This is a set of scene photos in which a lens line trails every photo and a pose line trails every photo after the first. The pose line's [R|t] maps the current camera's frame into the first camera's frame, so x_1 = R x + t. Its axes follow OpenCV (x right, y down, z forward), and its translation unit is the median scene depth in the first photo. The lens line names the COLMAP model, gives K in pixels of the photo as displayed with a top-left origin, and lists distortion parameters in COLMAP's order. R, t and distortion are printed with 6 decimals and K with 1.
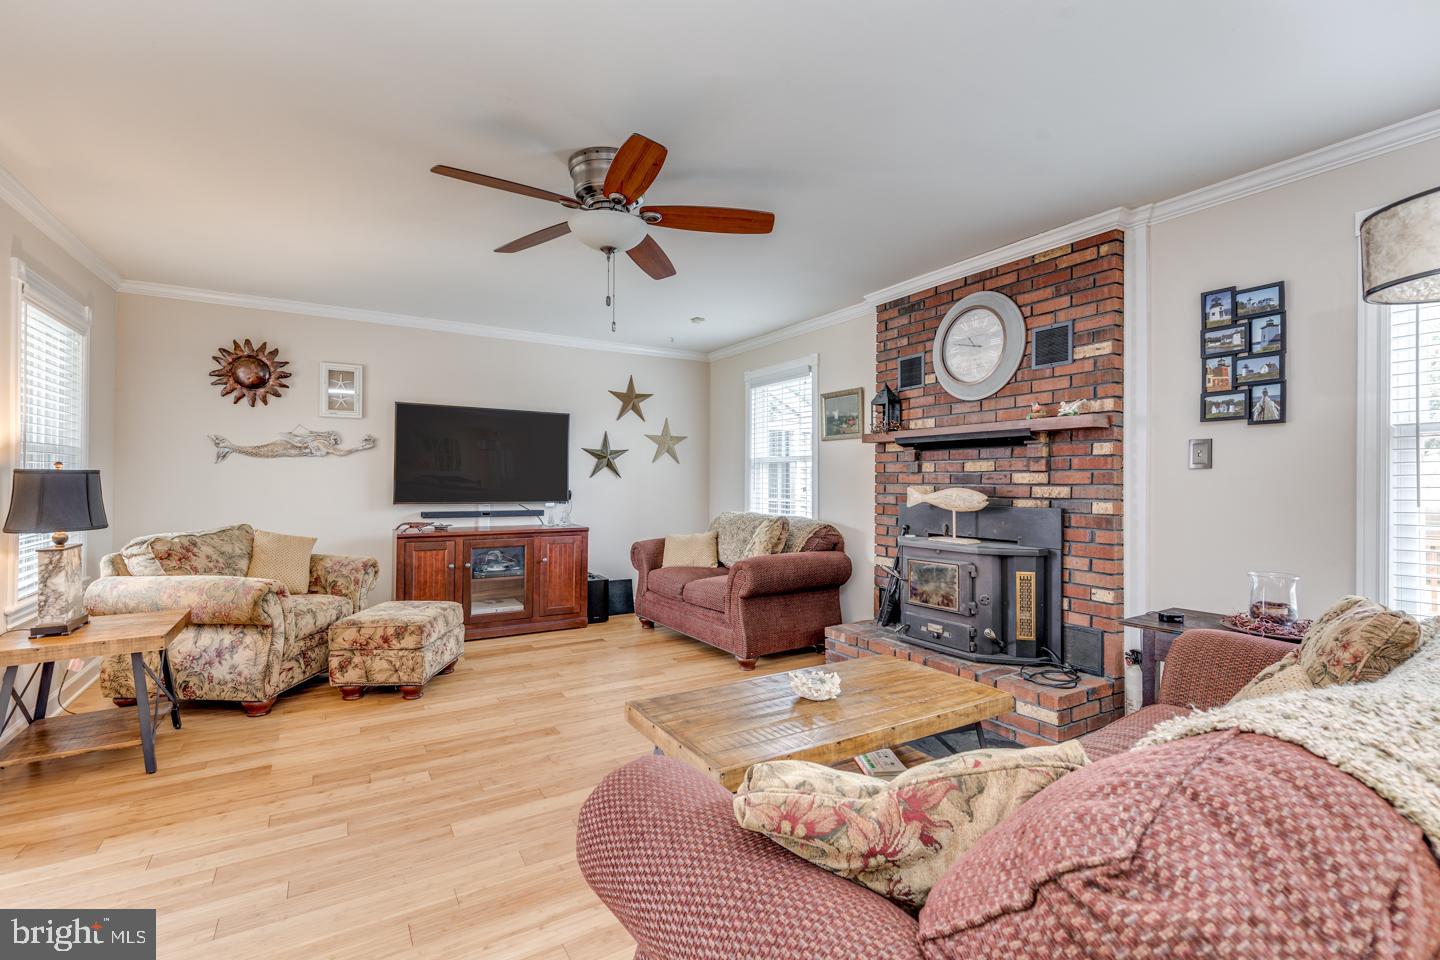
lens RADIAL K [[649.9, 0, 720.9], [0, 649.9, 475.5], [0, 0, 1]] dist [0.005739, -0.001330]
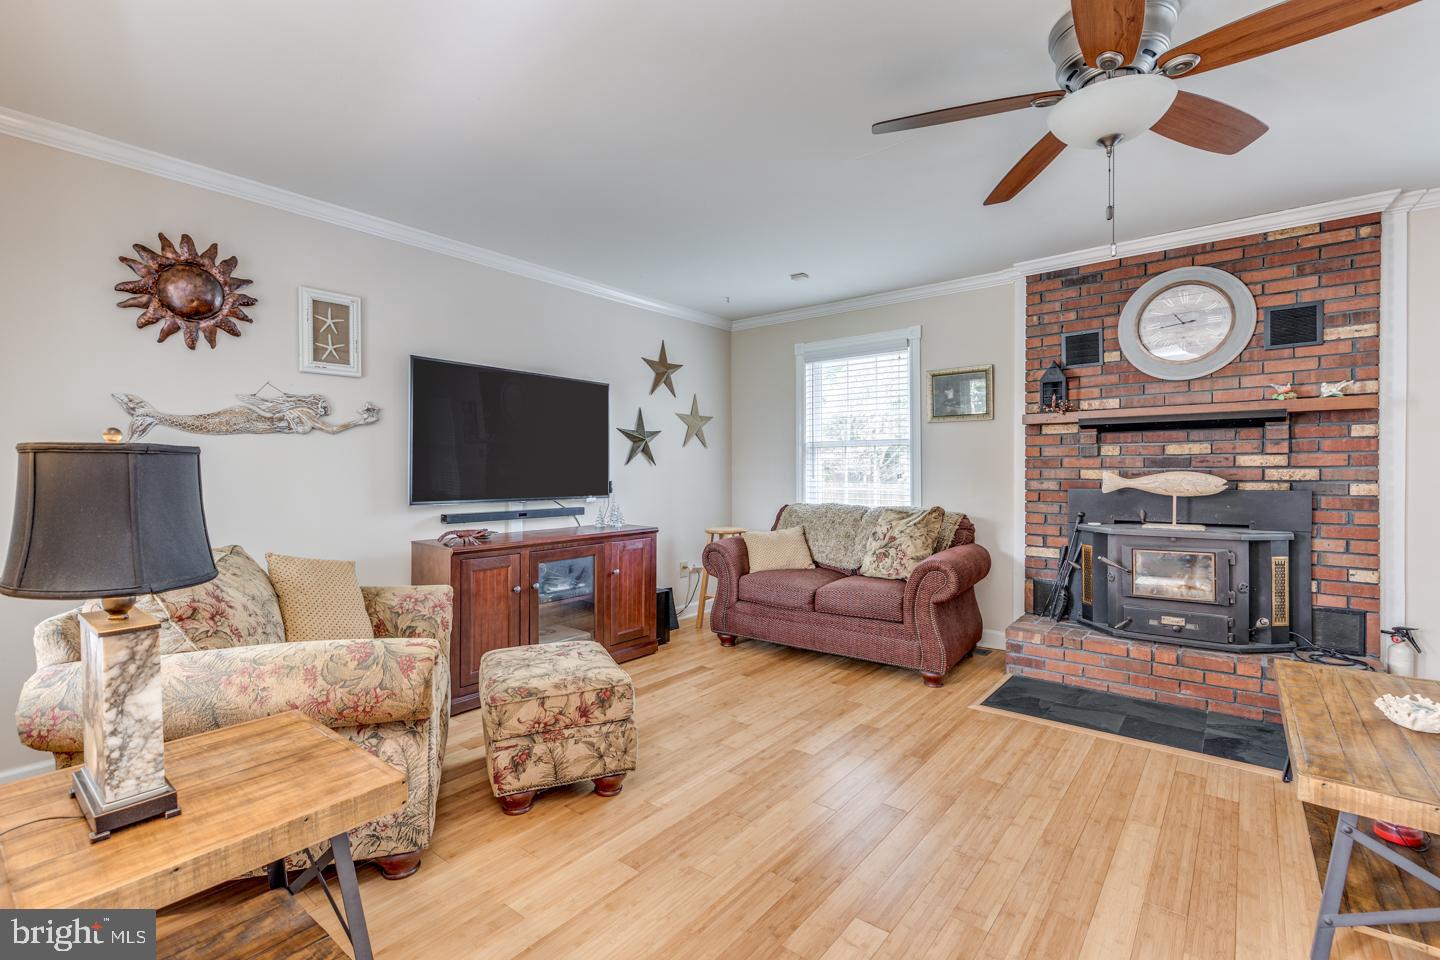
lens RADIAL K [[649.9, 0, 720.9], [0, 649.9, 475.5], [0, 0, 1]] dist [0.005739, -0.001330]
pose [[0.939608, -0.011347, 0.342066, -0.603595], [0.005533, 0.999823, 0.017968, 0.004087], [-0.342209, -0.014990, 0.939504, 0.342272]]
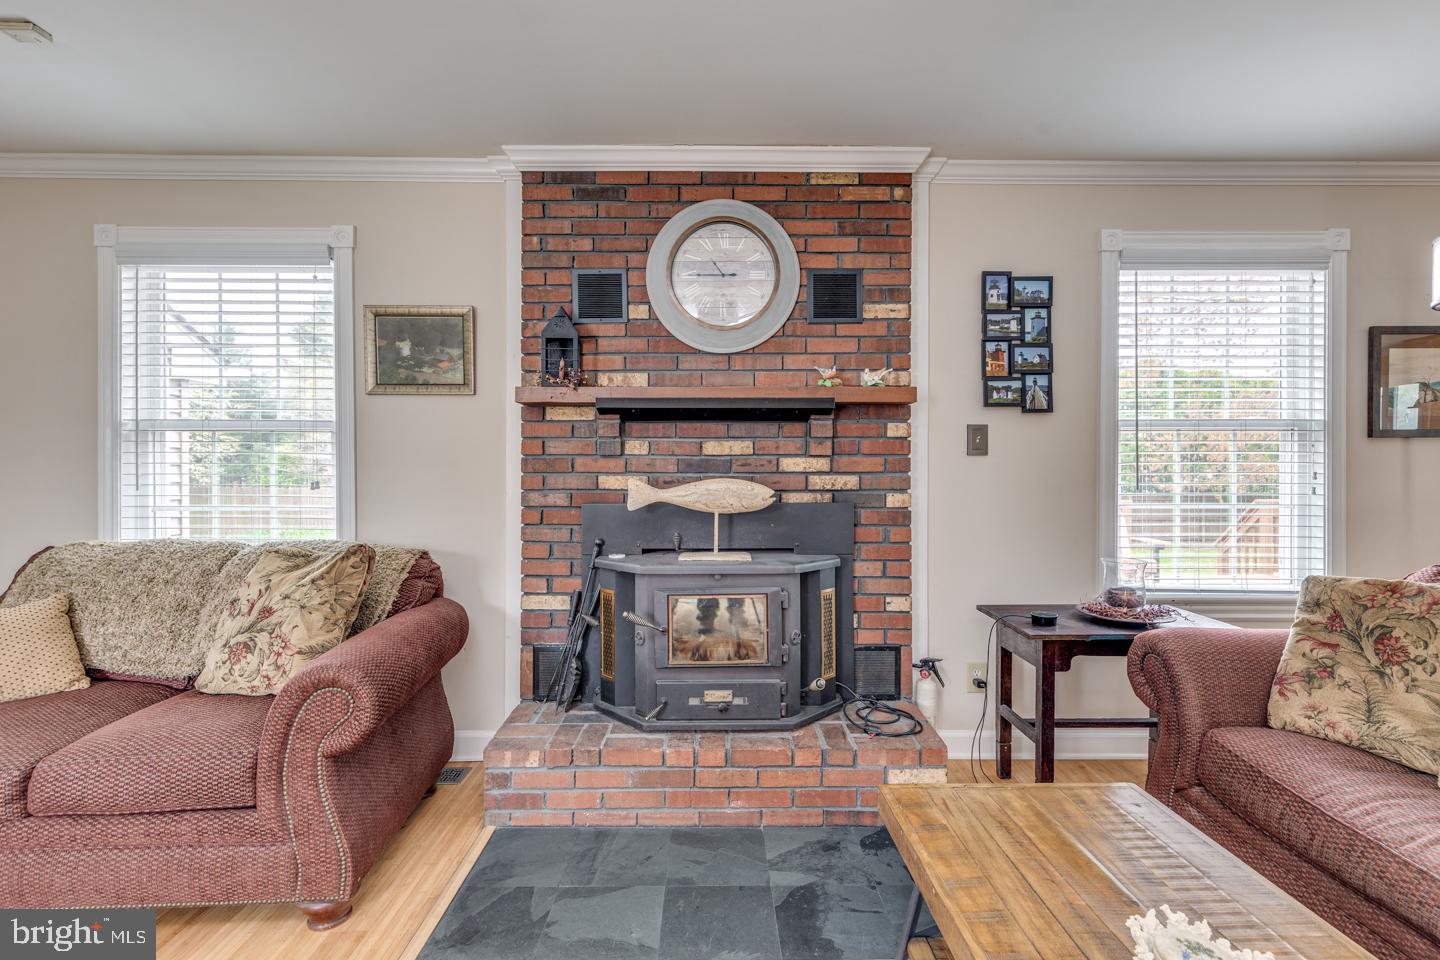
lens RADIAL K [[649.9, 0, 720.9], [0, 649.9, 475.5], [0, 0, 1]] dist [0.005739, -0.001330]
pose [[0.504249, -0.009955, 0.863501, -0.225094], [-0.005779, 0.999872, 0.014902, 0.005798], [-0.863539, -0.012504, 0.504127, 0.674281]]
